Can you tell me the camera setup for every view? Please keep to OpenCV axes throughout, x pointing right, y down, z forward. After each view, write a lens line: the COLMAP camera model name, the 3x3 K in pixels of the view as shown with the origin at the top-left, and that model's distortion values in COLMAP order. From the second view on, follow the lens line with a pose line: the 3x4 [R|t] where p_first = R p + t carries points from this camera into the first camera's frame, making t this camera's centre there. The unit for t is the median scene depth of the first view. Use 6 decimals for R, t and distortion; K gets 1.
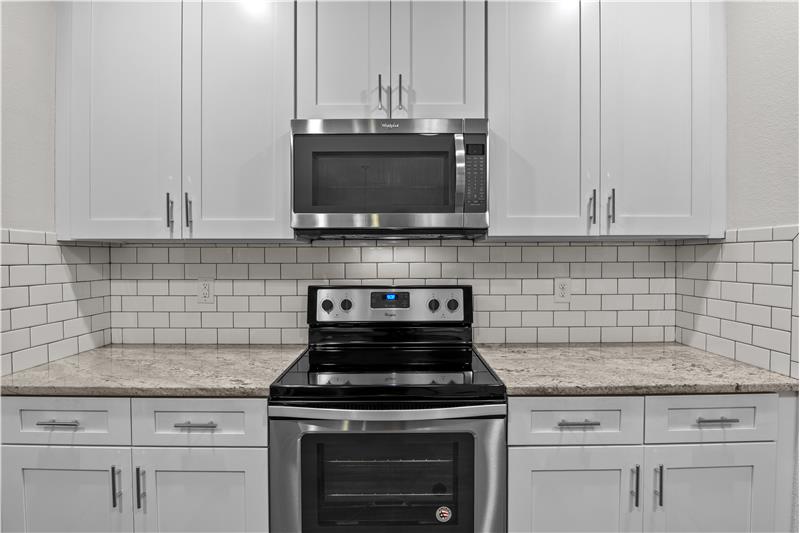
lens RADIAL K [[392.8, 0, 400.9], [0, 392.8, 258.7], [0, 0, 1]] dist [-0.000101, 0.000096]
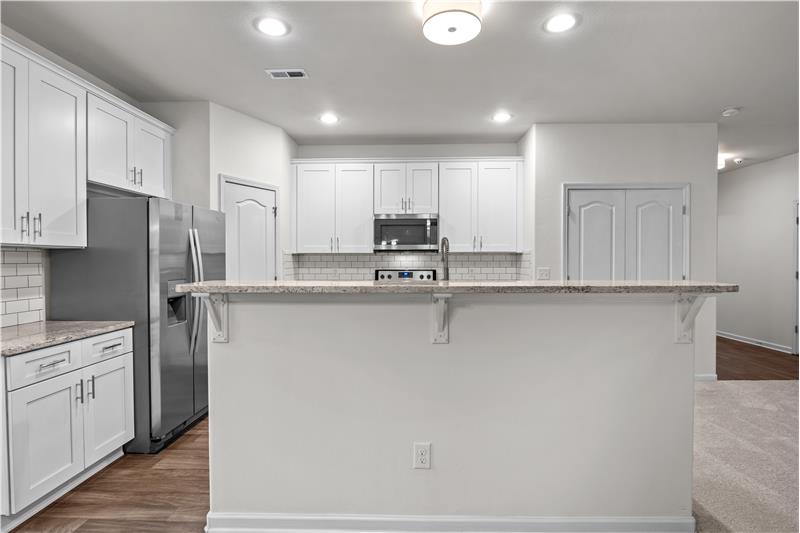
lens RADIAL K [[392.8, 0, 400.9], [0, 392.8, 258.7], [0, 0, 1]] dist [-0.000101, 0.000096]
pose [[0.999603, 0.000592, -0.028158, 0.018820], [-0.000801, 0.999972, -0.007399, 0.014803], [0.028153, 0.007419, 0.999576, -1.931173]]
